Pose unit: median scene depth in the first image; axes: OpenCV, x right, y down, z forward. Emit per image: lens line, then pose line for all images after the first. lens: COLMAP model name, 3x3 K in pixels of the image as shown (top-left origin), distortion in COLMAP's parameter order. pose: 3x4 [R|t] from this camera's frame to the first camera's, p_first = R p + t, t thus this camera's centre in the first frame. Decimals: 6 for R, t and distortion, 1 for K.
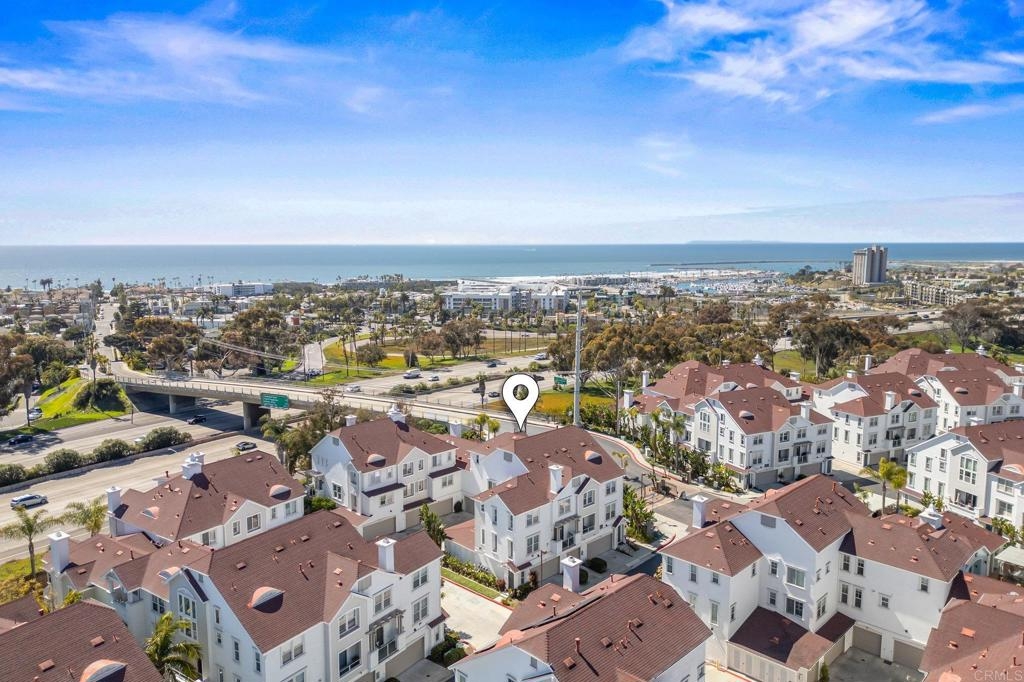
lens RADIAL K [[717.8, 0, 512.0], [0, 717.8, 341.0], [0, 0, 1]] dist [0.034839, -0.000900]
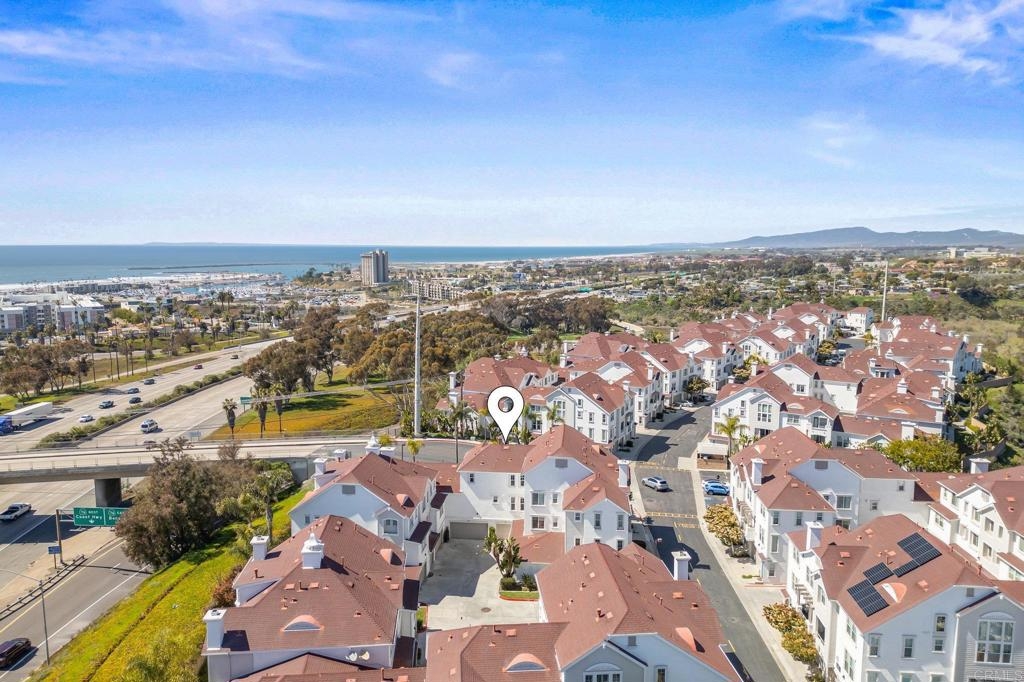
lens RADIAL K [[728.4, 0, 512.0], [0, 728.4, 341.0], [0, 0, 1]] dist [0.117771, -0.155486]
pose [[0.759375, -0.078243, 0.645932, -0.506667], [0.082014, 0.996336, 0.024271, -0.023692], [-0.645464, 0.034544, 0.763009, 0.204525]]
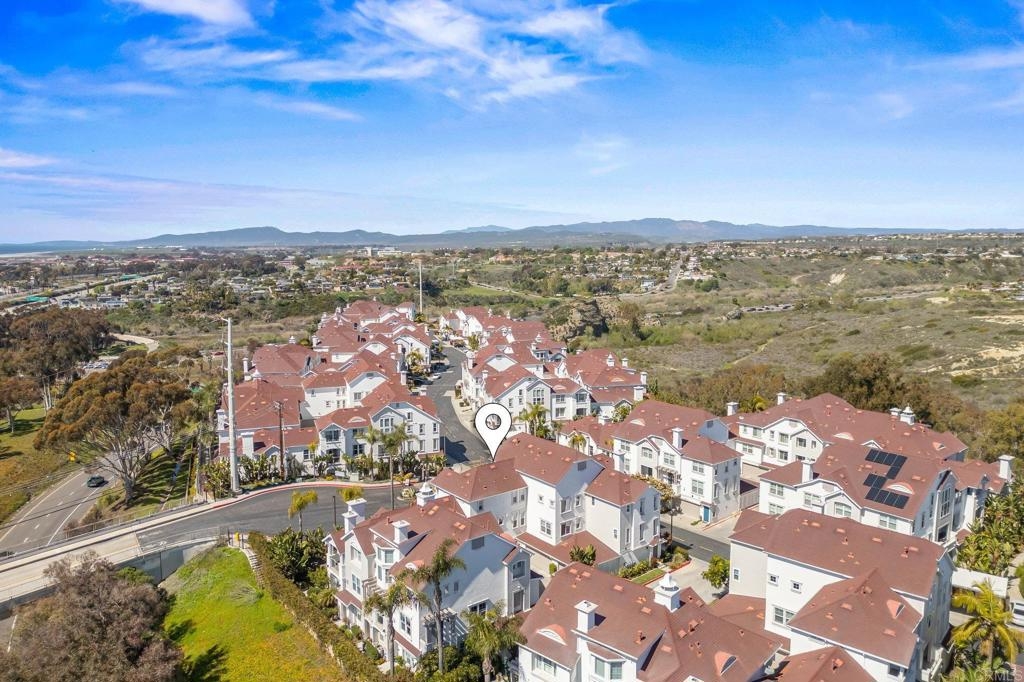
lens RADIAL K [[728.4, 0, 512.0], [0, 728.4, 341.0], [0, 0, 1]] dist [0.117771, -0.155486]
pose [[0.089657, -0.127877, 0.987729, -0.757537], [0.136783, 0.983907, 0.114966, -0.108241], [-0.986535, 0.124797, 0.105706, 0.723087]]
